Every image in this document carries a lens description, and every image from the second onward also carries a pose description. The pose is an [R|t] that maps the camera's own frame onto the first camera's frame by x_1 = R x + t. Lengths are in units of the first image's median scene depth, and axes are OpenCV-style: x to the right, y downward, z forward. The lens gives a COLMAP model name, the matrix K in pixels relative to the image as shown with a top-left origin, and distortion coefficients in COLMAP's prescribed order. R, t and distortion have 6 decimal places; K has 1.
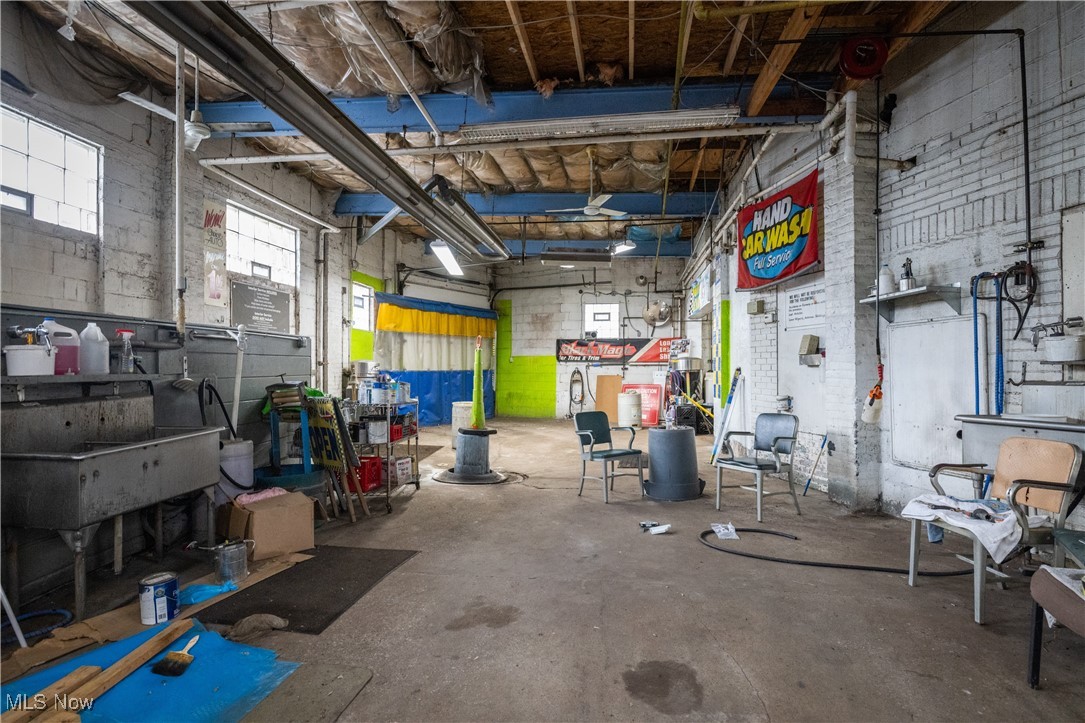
lens RADIAL K [[552.8, 0, 540.0], [0, 552.8, 361.0], [0, 0, 1]] dist [0.001270, -0.000104]
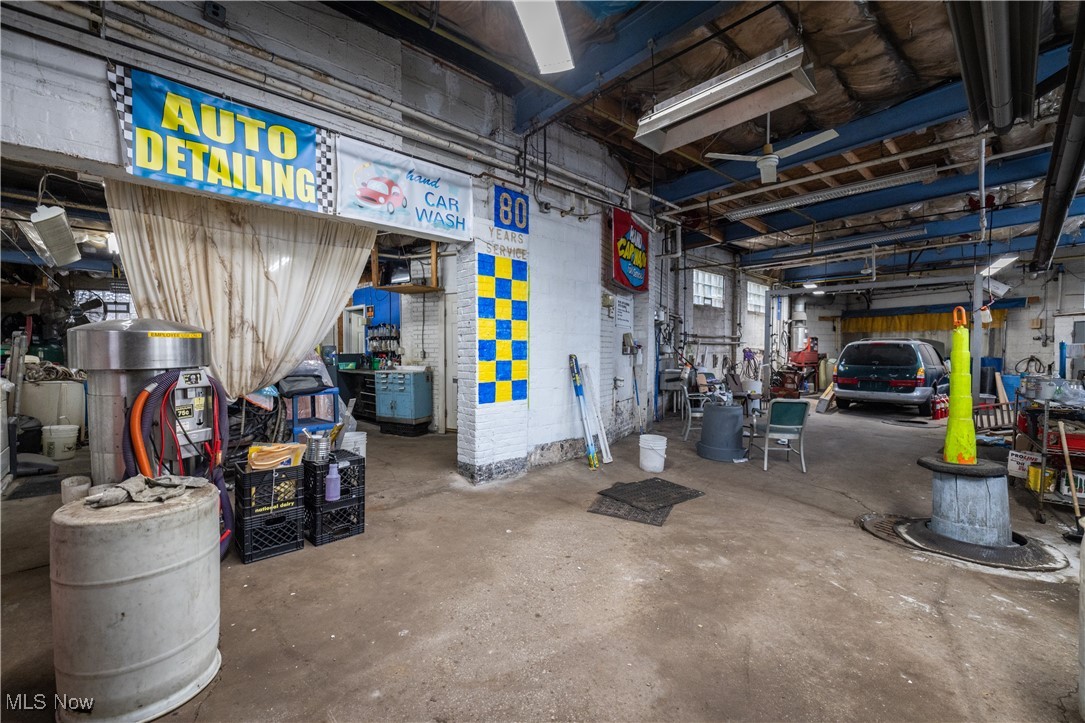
lens RADIAL K [[454.7, 0, 536.5], [0, 454.7, 361.4], [0, 0, 1]] dist [0.003552, -0.000454]
pose [[-0.780402, -0.017309, 0.625039, -0.032321], [-0.012736, 0.999849, 0.011788, 0.007376], [-0.625149, 0.001239, -0.780505, 0.891718]]
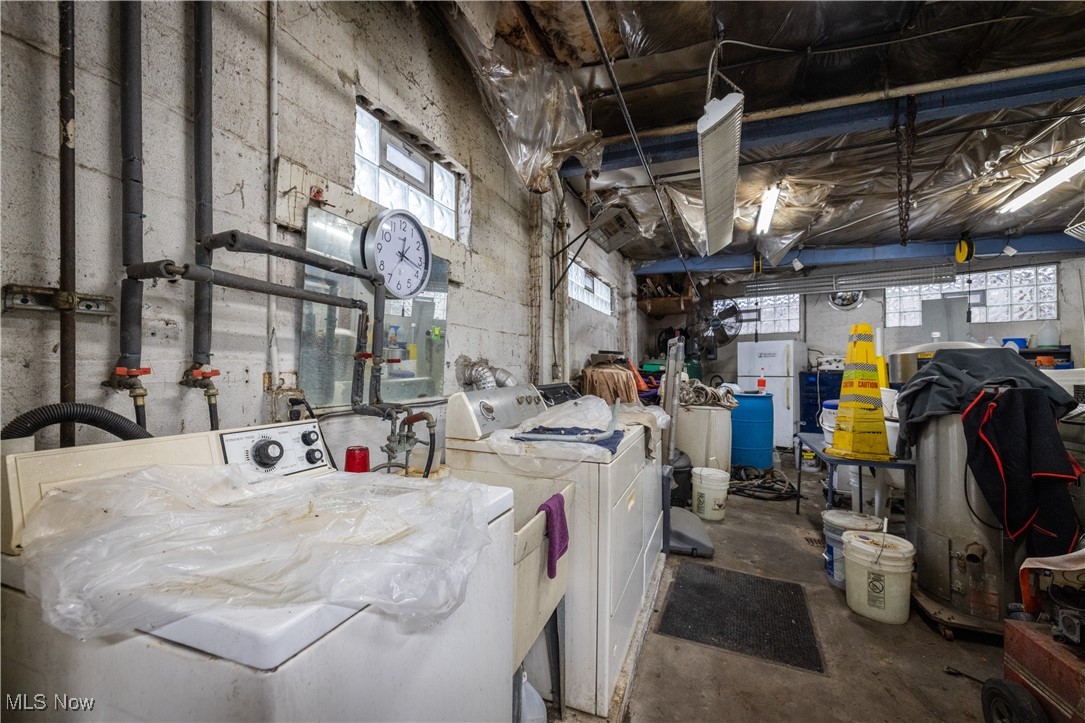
lens RADIAL K [[454.7, 0, 543.8], [0, 454.7, 365.8], [0, 0, 1]] dist [0.003552, -0.000454]
pose [[0.212734, 0.000670, 0.977110, 0.248677], [-0.016017, 0.999868, 0.002802, 0.008948], [-0.976979, -0.016247, 0.212716, 0.882870]]
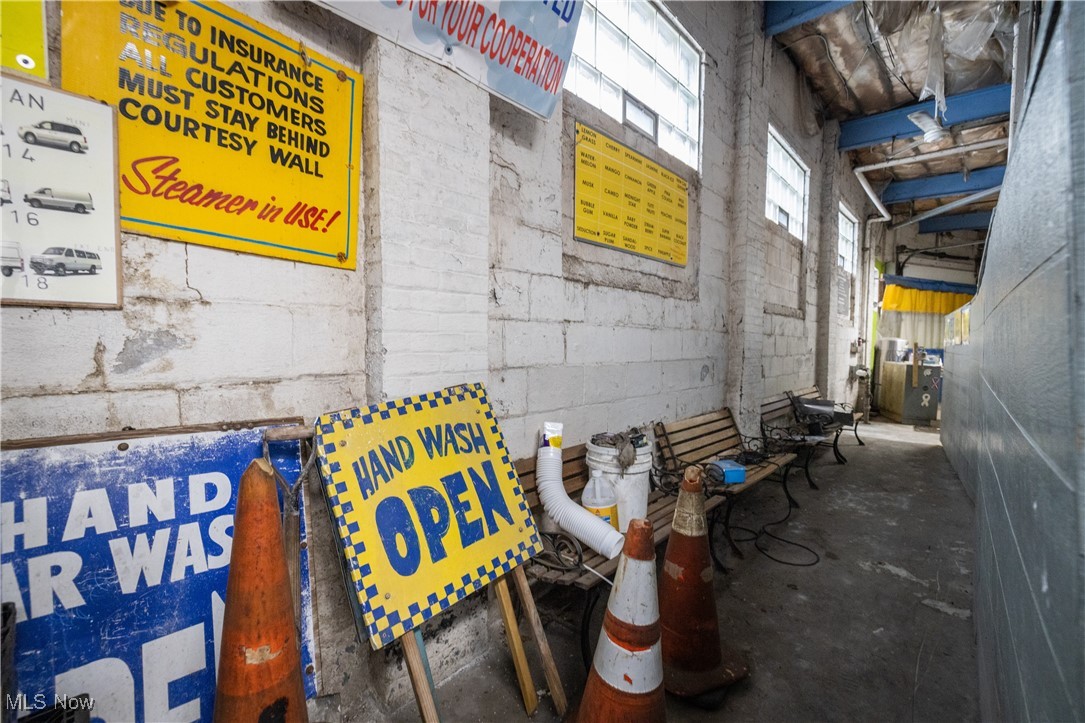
lens RADIAL K [[454.7, 0, 534.4], [0, 454.7, 365.8], [0, 0, 1]] dist [0.003552, -0.000454]
pose [[0.813103, 0.034867, -0.581074, -0.266723], [-0.002472, 0.998402, 0.056449, 0.002839], [0.582114, -0.044463, 0.811891, -0.097282]]
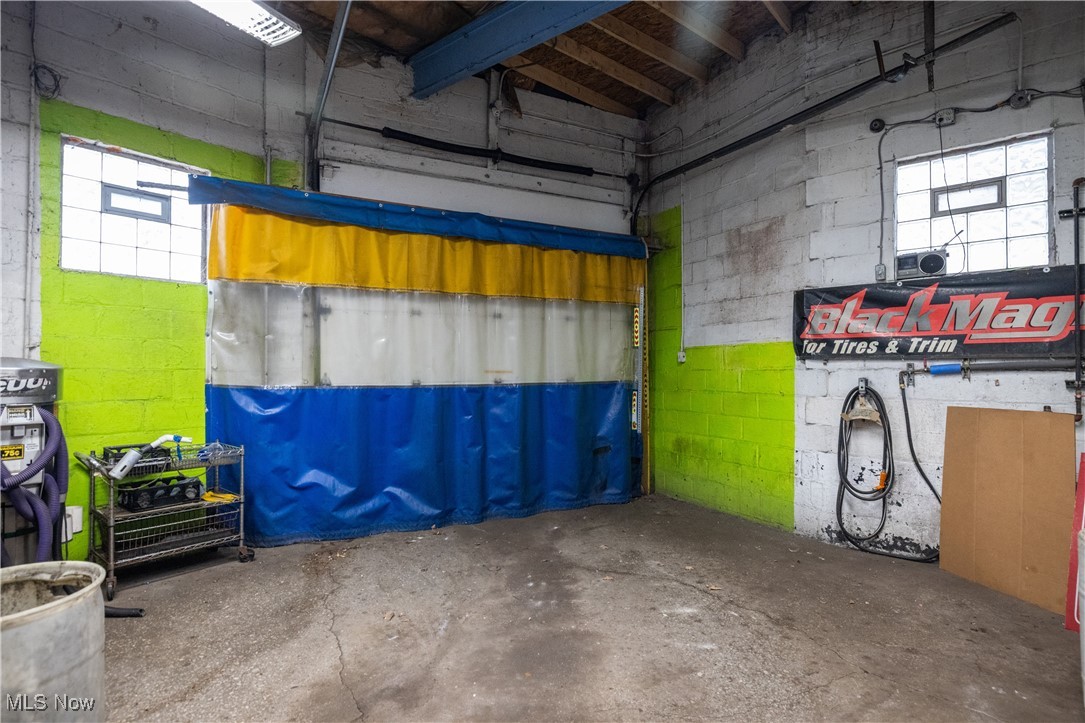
lens RADIAL K [[552.8, 0, 538.5], [0, 552.8, 362.9], [0, 0, 1]] dist [0.001270, -0.000104]
pose [[0.848480, -0.008345, -0.529161, 0.076035], [0.008473, 0.999962, -0.002183, 0.002563], [0.529159, -0.002631, 0.848518, 0.653221]]
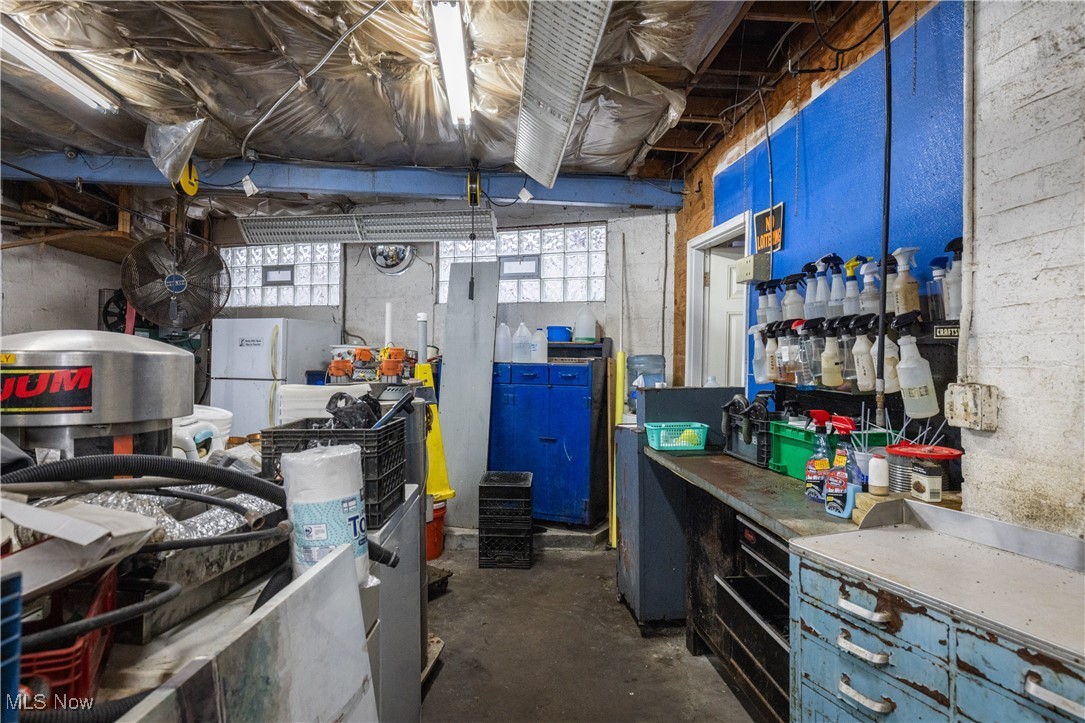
lens RADIAL K [[648.7, 0, 534.1], [0, 648.7, 359.3], [0, 0, 1]] dist [-0.000736, 0.000155]
pose [[-0.200695, -0.015533, 0.979531, 0.342926], [-0.031945, 0.999446, 0.009304, -0.003985], [-0.979133, -0.029424, -0.201080, 0.664204]]
